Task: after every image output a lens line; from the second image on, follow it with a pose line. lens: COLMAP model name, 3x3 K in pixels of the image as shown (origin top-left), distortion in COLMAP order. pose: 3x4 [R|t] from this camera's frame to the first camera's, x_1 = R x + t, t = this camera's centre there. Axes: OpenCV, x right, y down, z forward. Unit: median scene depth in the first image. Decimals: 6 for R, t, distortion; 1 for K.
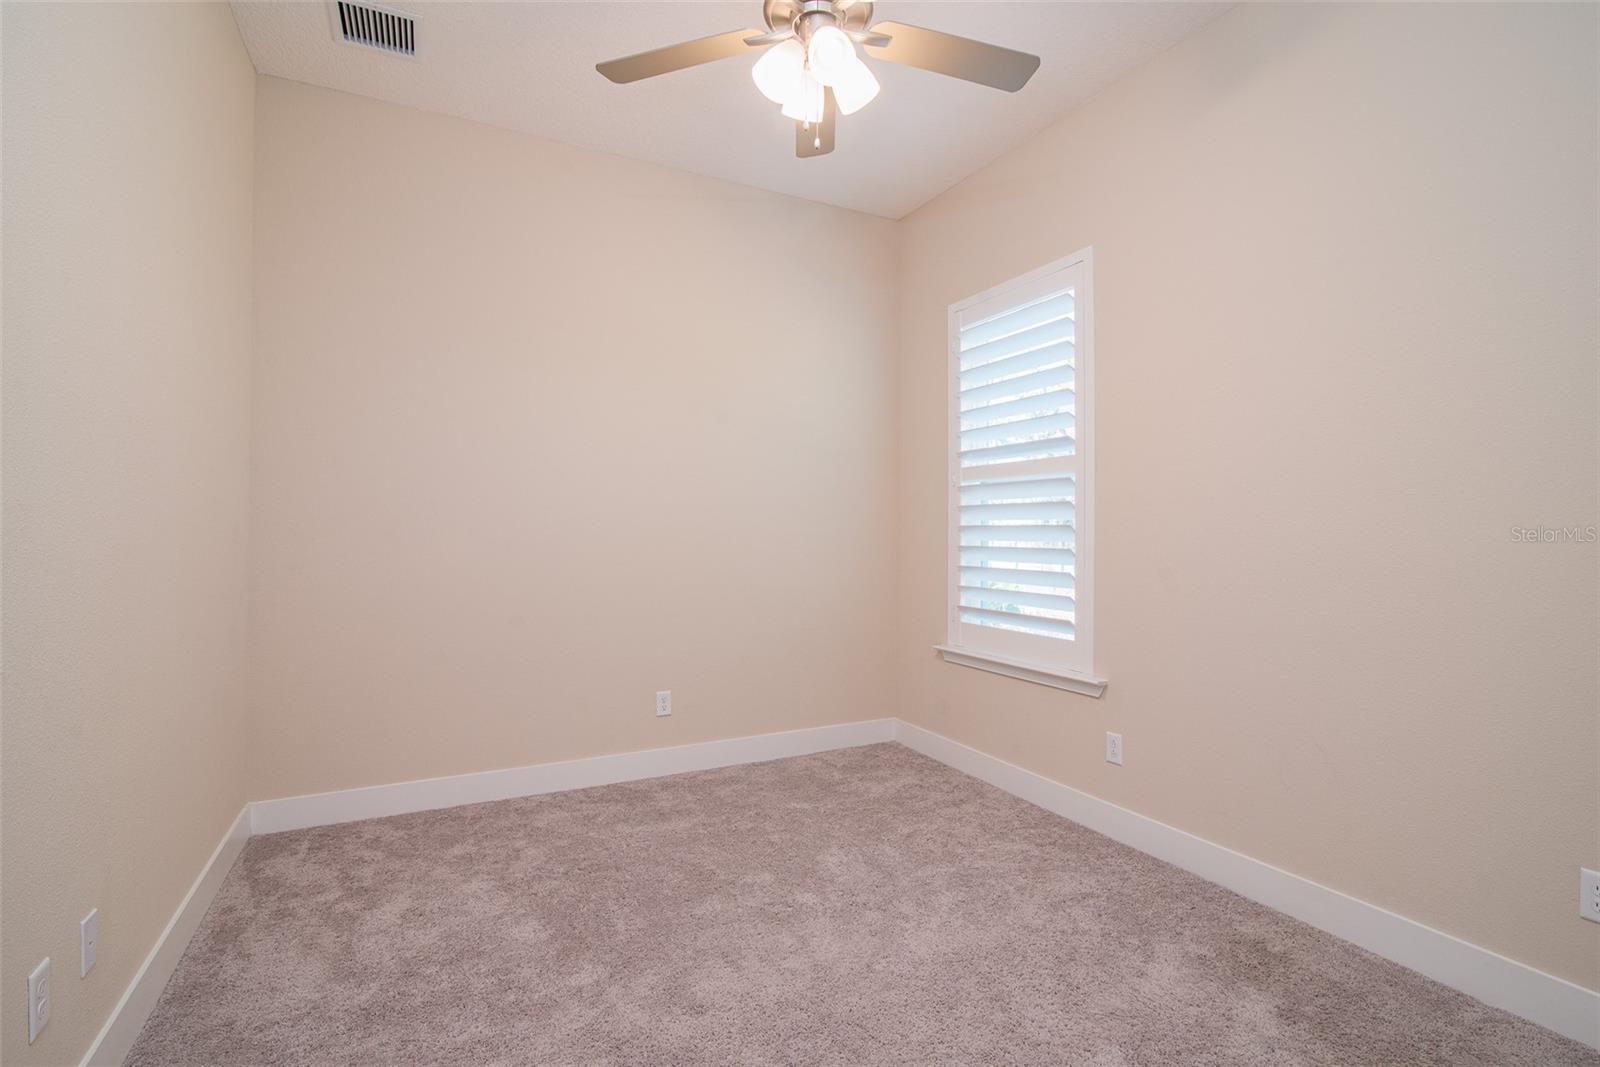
lens RADIAL K [[730.2, 0, 795.4], [0, 730.2, 531.5], [0, 0, 1]] dist [-0.015576, 0.000681]
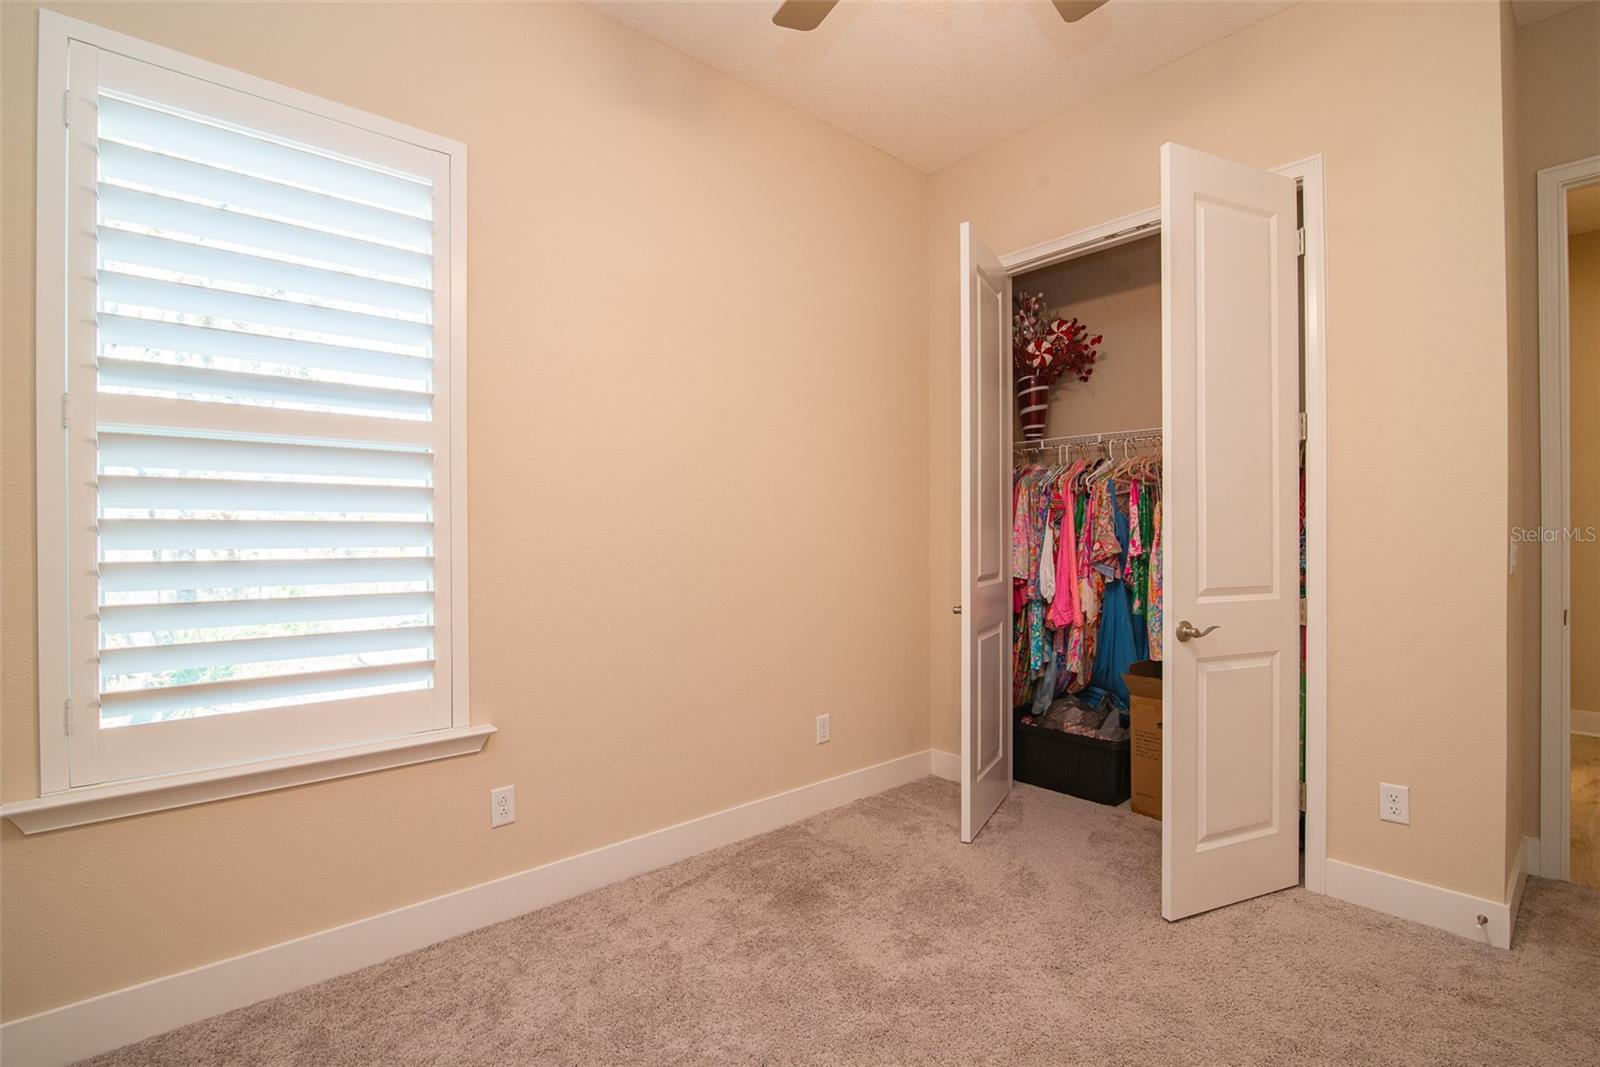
lens RADIAL K [[730.2, 0, 795.4], [0, 730.2, 531.5], [0, 0, 1]] dist [-0.015576, 0.000681]
pose [[-0.238813, -0.004009, 0.971057, -0.347658], [0.000437, 0.999991, 0.004236, -0.002638], [-0.971065, 0.001436, -0.238809, 0.759738]]
